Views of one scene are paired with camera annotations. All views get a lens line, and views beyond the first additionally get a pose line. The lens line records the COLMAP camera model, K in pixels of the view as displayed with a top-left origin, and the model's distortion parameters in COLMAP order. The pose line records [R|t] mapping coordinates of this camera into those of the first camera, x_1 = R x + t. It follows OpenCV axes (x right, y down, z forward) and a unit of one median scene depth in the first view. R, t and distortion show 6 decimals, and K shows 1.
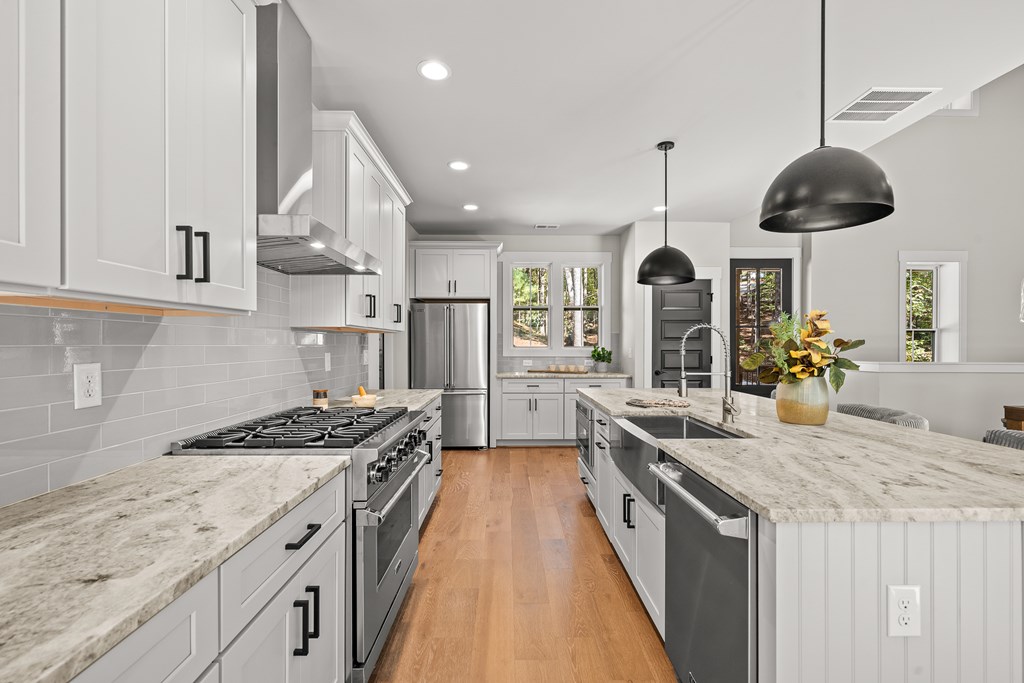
lens RADIAL K [[456.8, 0, 511.9], [0, 456.8, 343.0], [0, 0, 1]] dist [0.001665, -0.000214]
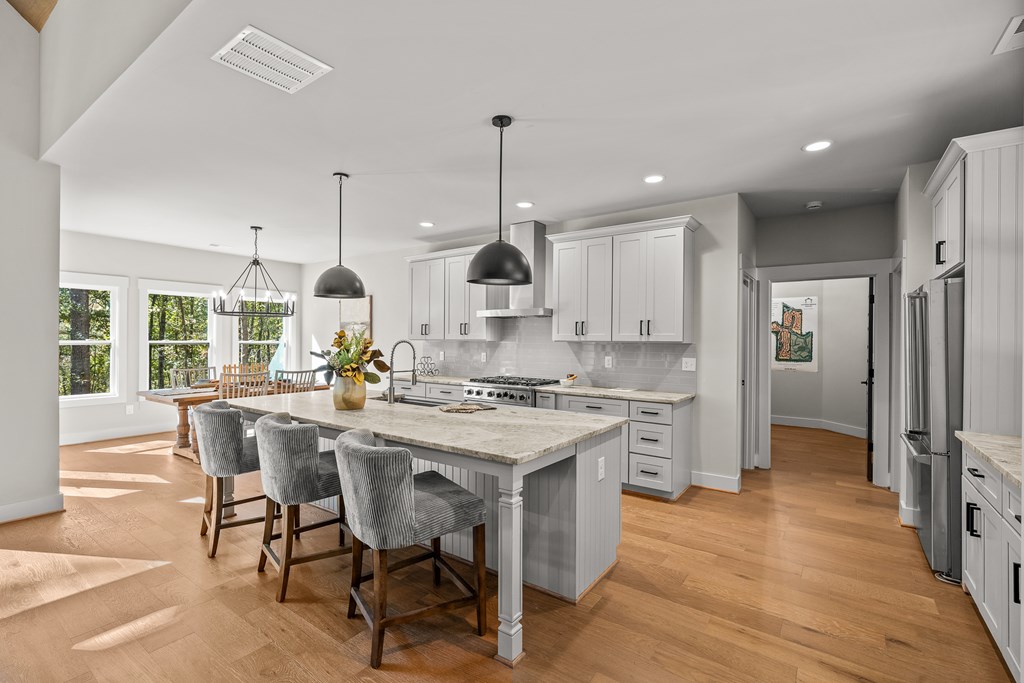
lens RADIAL K [[456.8, 0, 511.9], [0, 456.8, 343.0], [0, 0, 1]] dist [0.001665, -0.000214]
pose [[-0.591557, -0.000325, -0.806263, 1.077326], [-0.006889, 0.999965, 0.004651, -0.031356], [0.806234, 0.008306, -0.591539, 1.632964]]
